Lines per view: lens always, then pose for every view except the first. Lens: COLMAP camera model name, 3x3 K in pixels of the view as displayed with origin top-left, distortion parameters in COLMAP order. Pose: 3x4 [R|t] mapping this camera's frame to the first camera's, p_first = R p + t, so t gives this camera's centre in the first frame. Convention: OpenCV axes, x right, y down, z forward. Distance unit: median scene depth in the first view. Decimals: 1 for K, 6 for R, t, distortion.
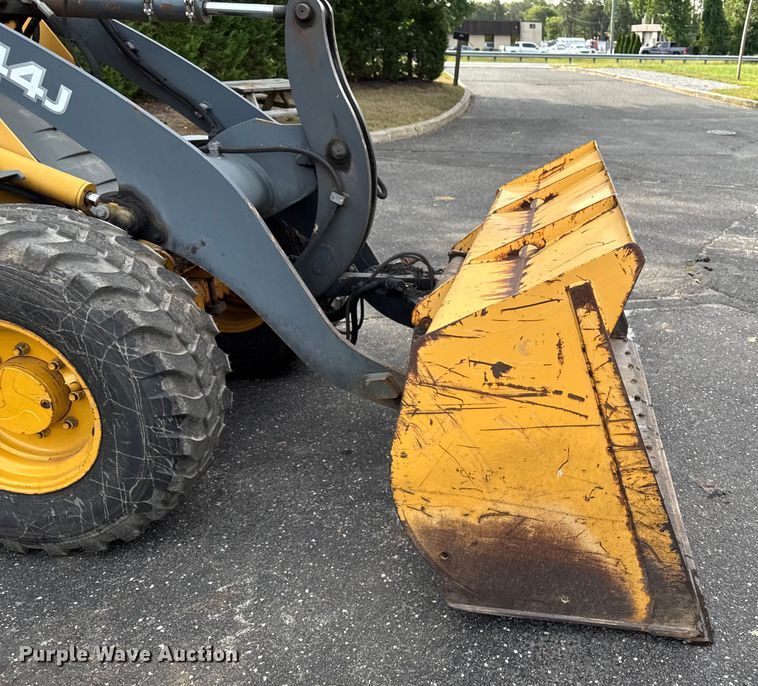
lens RADIAL K [[764.9, 0, 496.8], [0, 764.9, 385.9], [0, 0, 1]] dist [0.006090, -0.006021]
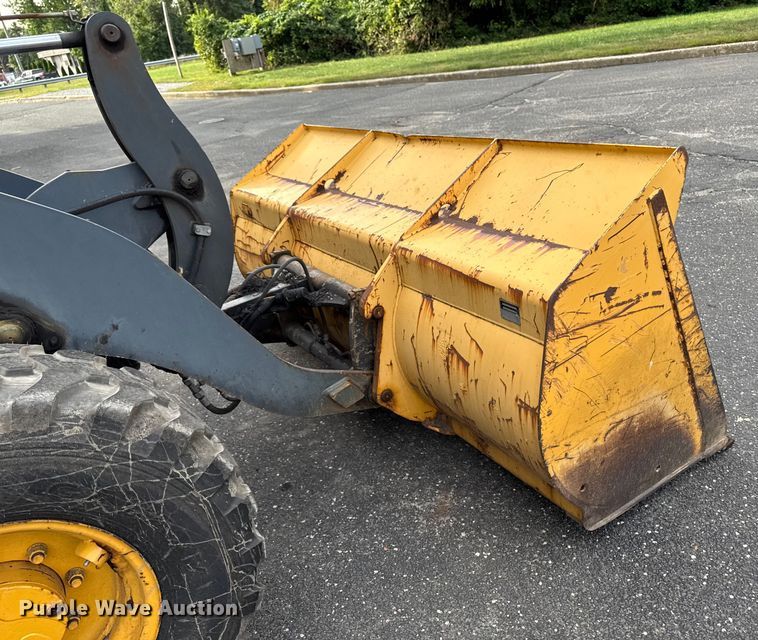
lens RADIAL K [[659.1, 0, 466.8], [0, 659.1, 320.4], [0, 0, 1]] dist [-0.004625, -0.015150]
pose [[0.758935, -0.392850, 0.519313, -0.551195], [0.401590, 0.910163, 0.101628, -0.139262], [-0.512584, 0.131422, 0.848520, 0.273678]]
